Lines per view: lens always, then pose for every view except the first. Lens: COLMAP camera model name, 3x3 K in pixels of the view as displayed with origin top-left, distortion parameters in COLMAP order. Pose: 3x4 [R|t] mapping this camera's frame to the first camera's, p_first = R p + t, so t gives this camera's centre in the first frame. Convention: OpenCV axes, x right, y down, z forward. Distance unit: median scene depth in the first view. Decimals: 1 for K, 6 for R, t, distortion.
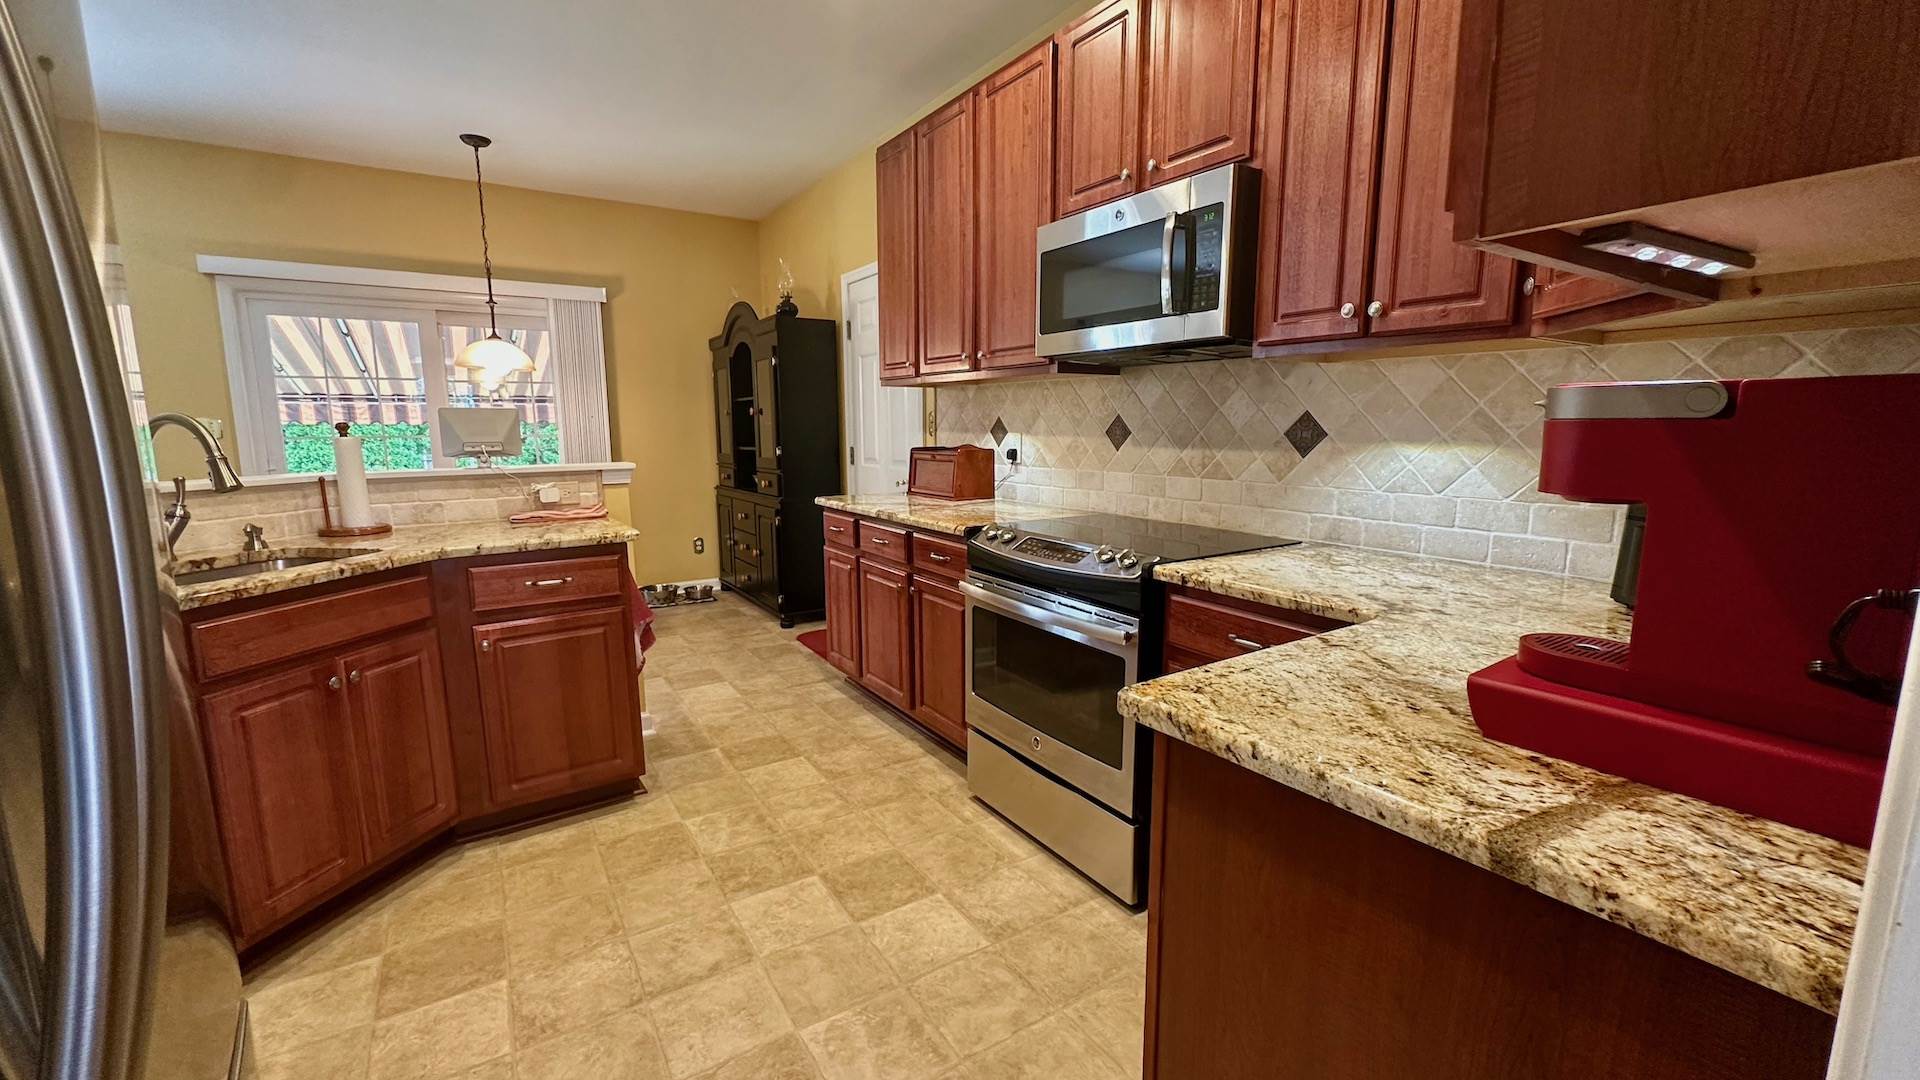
lens RADIAL K [[764.3, 0, 956.3], [0, 764.3, 541.3], [0, 0, 1]] dist [-0.003825, 0.000903]
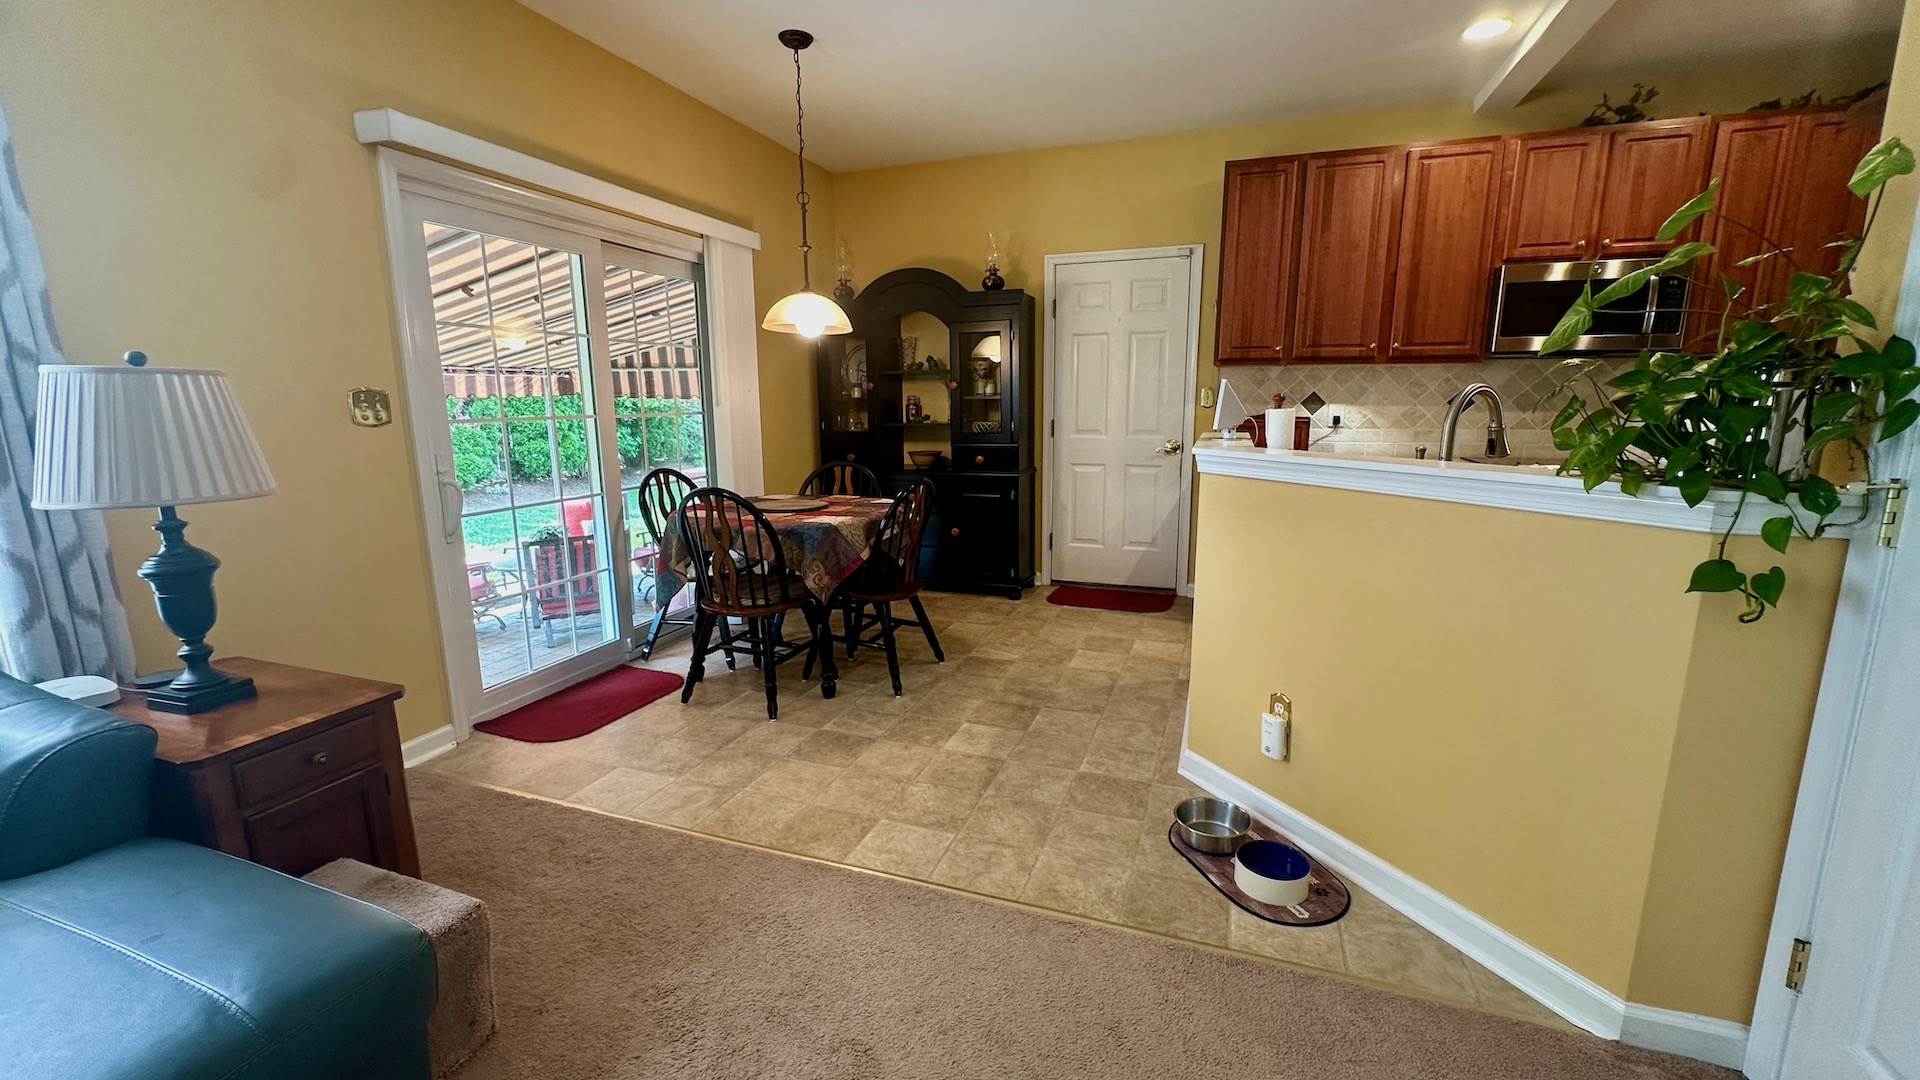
lens RADIAL K [[764.3, 0, 959.1], [0, 764.3, 543.6], [0, 0, 1]] dist [-0.003825, 0.000903]
pose [[0.792919, -0.117103, 0.597968, -1.373253], [0.096747, 0.993105, 0.066196, -0.055362], [-0.601597, 0.005364, 0.798782, 0.358701]]
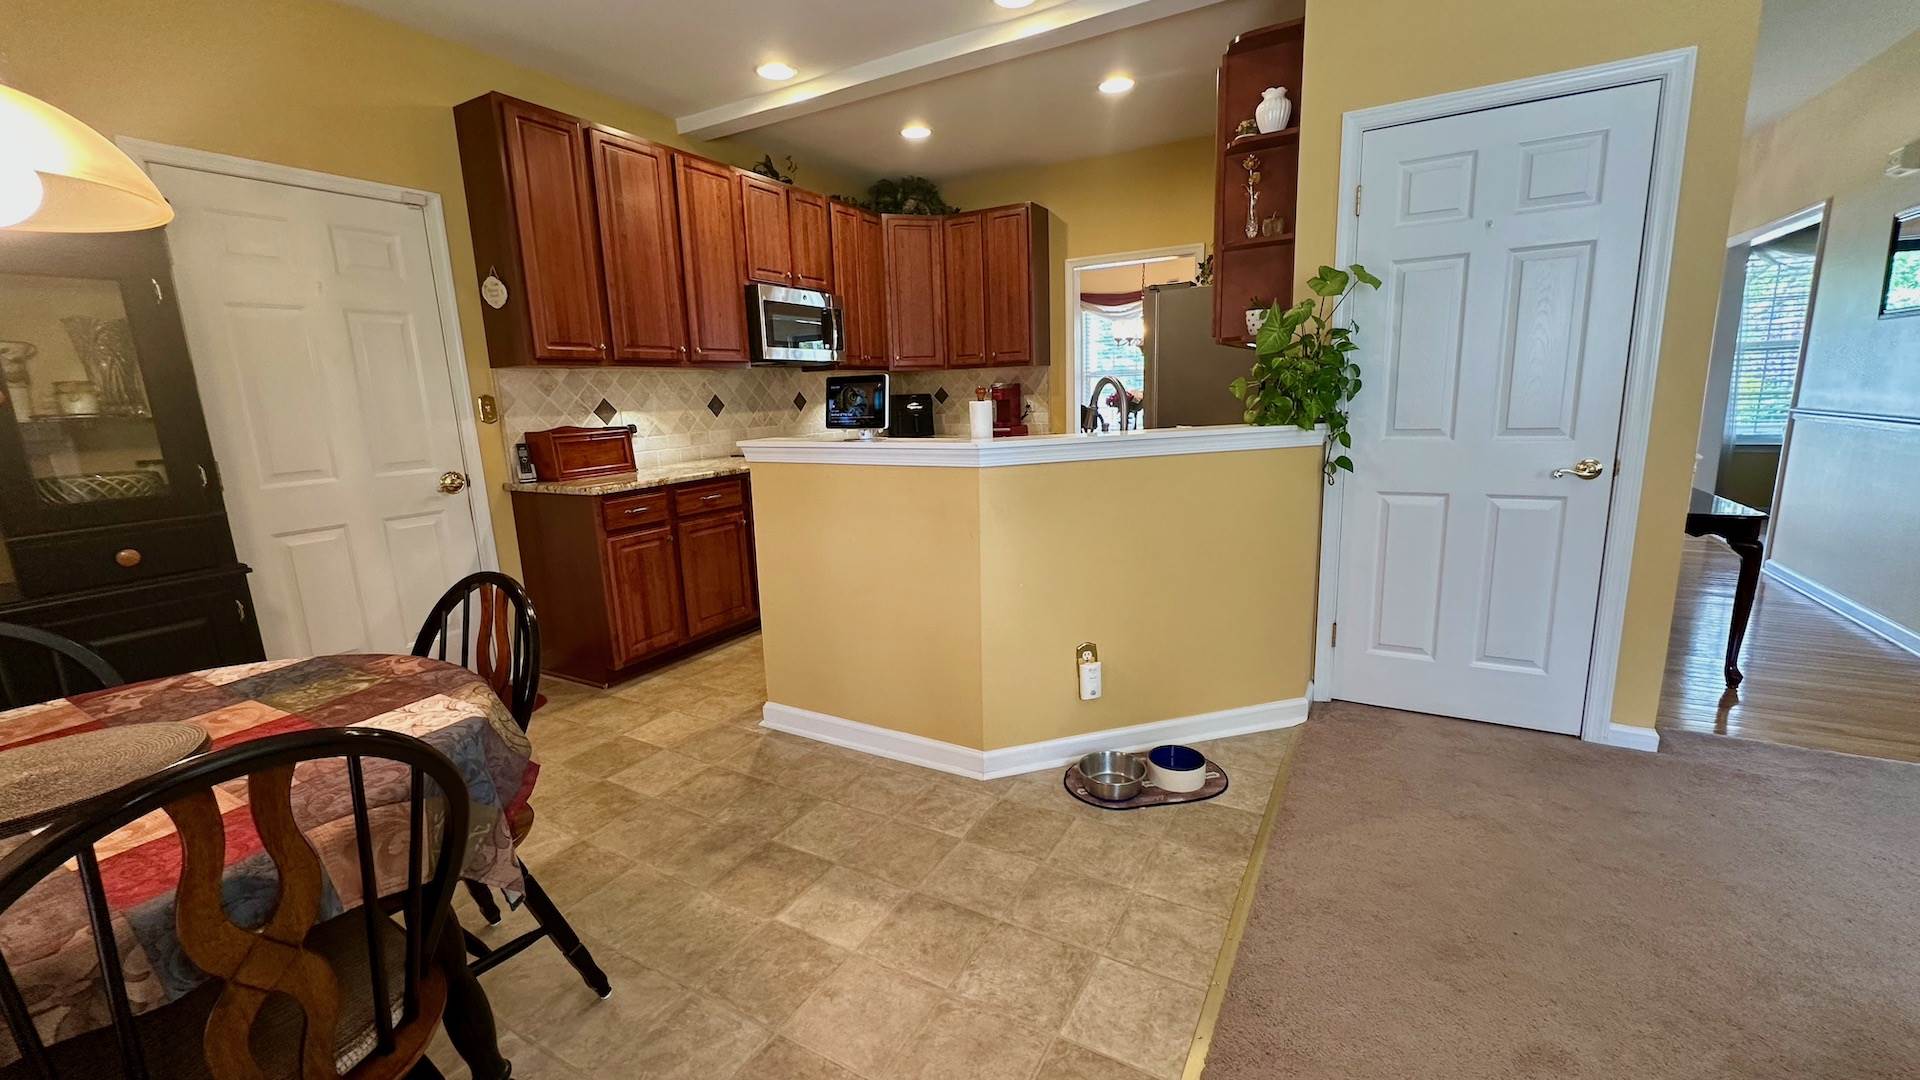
lens RADIAL K [[764.3, 0, 957.6], [0, 764.3, 541.8], [0, 0, 1]] dist [-0.003825, 0.000903]
pose [[-0.465126, -0.153603, 0.871816, -1.362726], [0.170517, 0.950843, 0.258500, -0.181988], [-0.868667, 0.268894, -0.416070, 1.191765]]
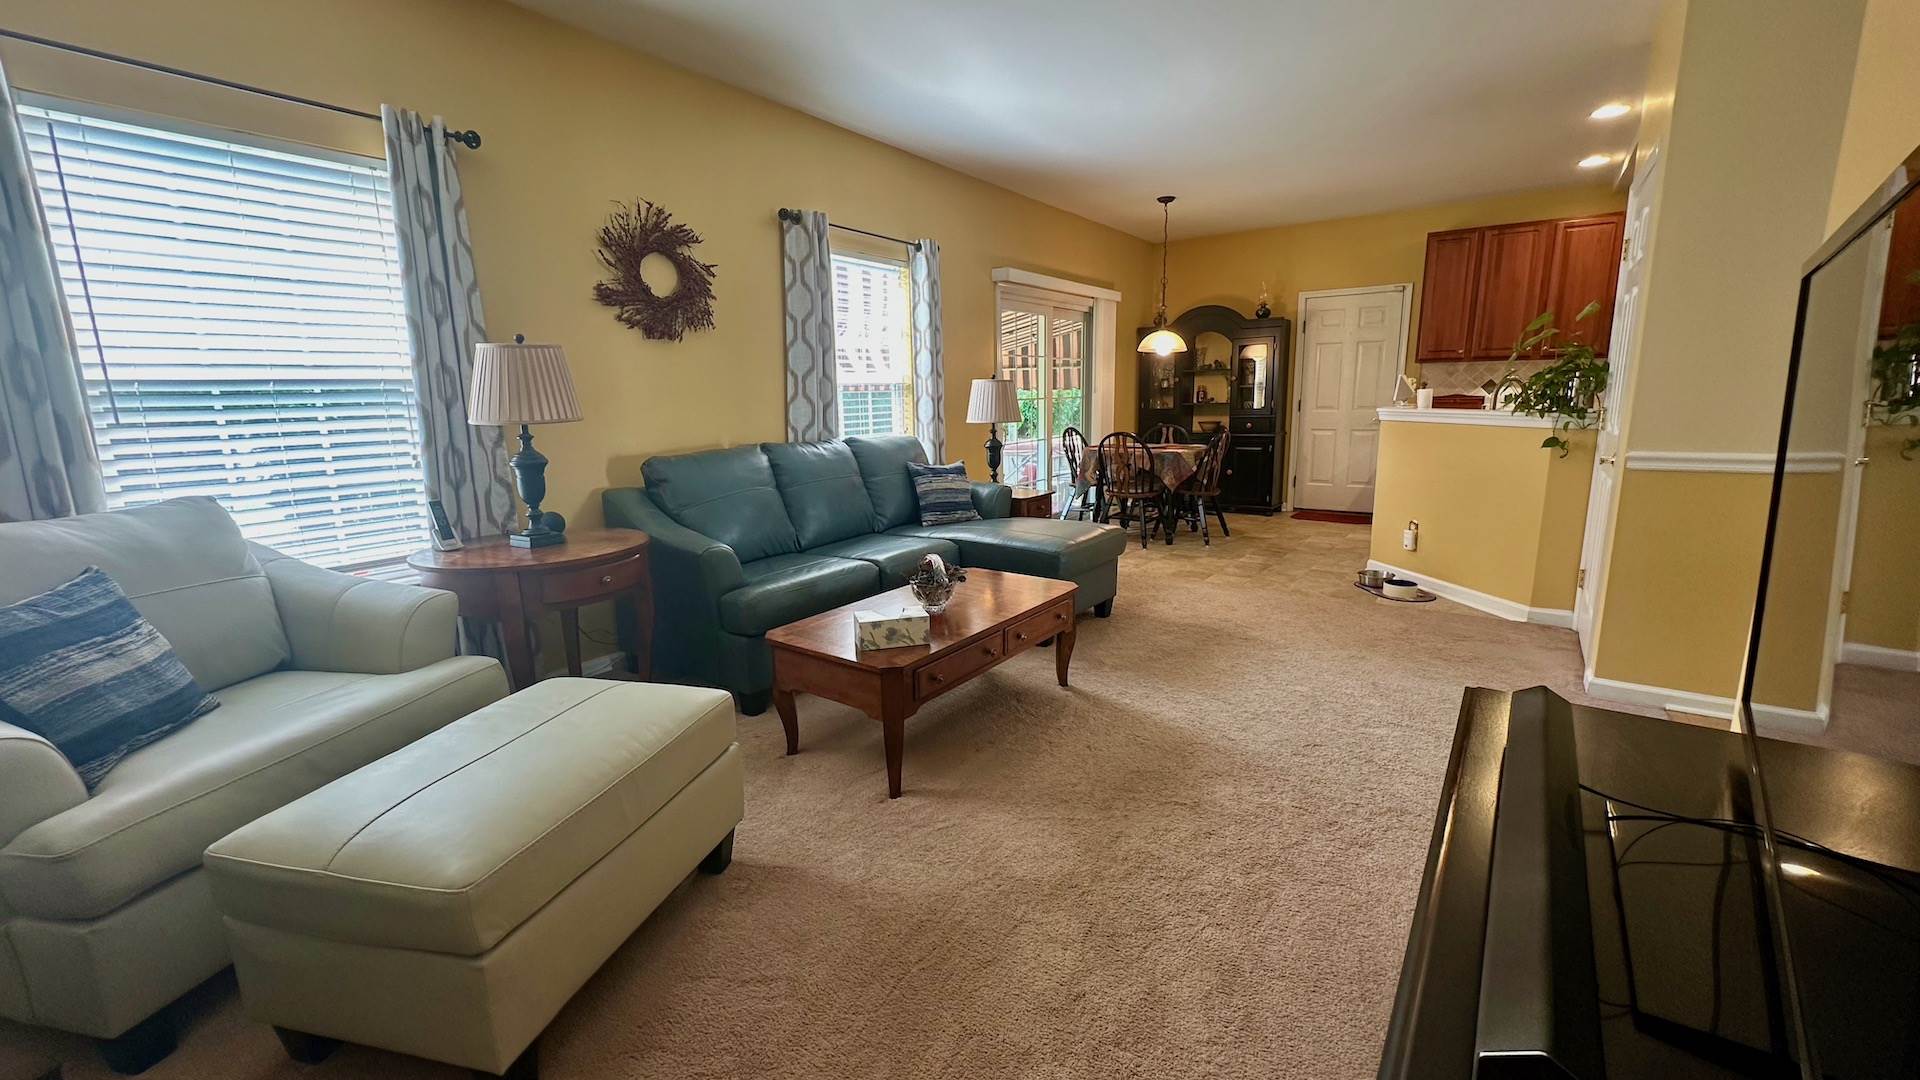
lens RADIAL K [[764.3, 0, 963.2], [0, 764.3, 541.4], [0, 0, 1]] dist [-0.003825, 0.000903]
pose [[0.929201, -0.085716, 0.359496, -2.139369], [0.072365, 0.996101, 0.050460, 0.059470], [-0.362420, -0.020872, 0.931781, -0.368867]]
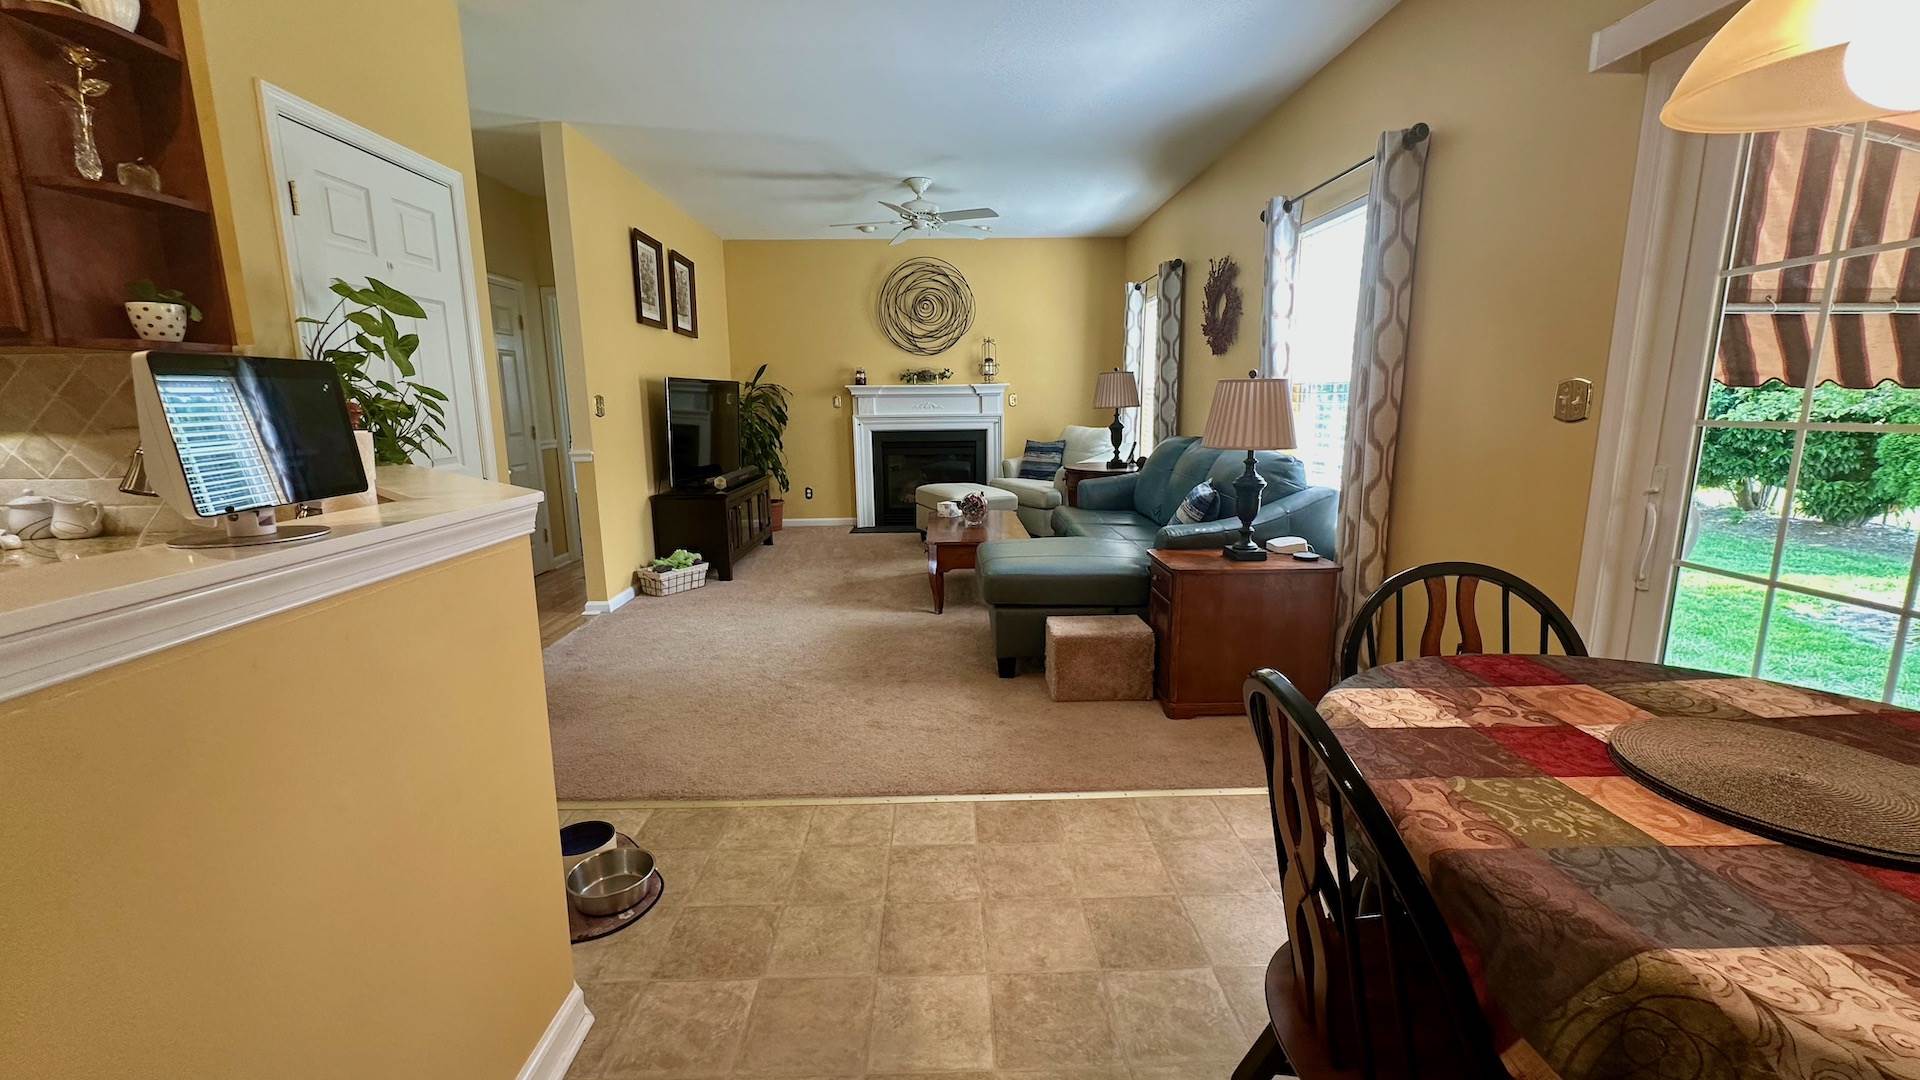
lens RADIAL K [[764.3, 0, 956.3], [0, 764.3, 540.6], [0, 0, 1]] dist [-0.003825, 0.000903]
pose [[-0.519249, 0.162185, -0.839093, -0.443101], [-0.117232, 0.959030, 0.257913, -0.197681], [0.846544, 0.232289, -0.478962, 1.278205]]
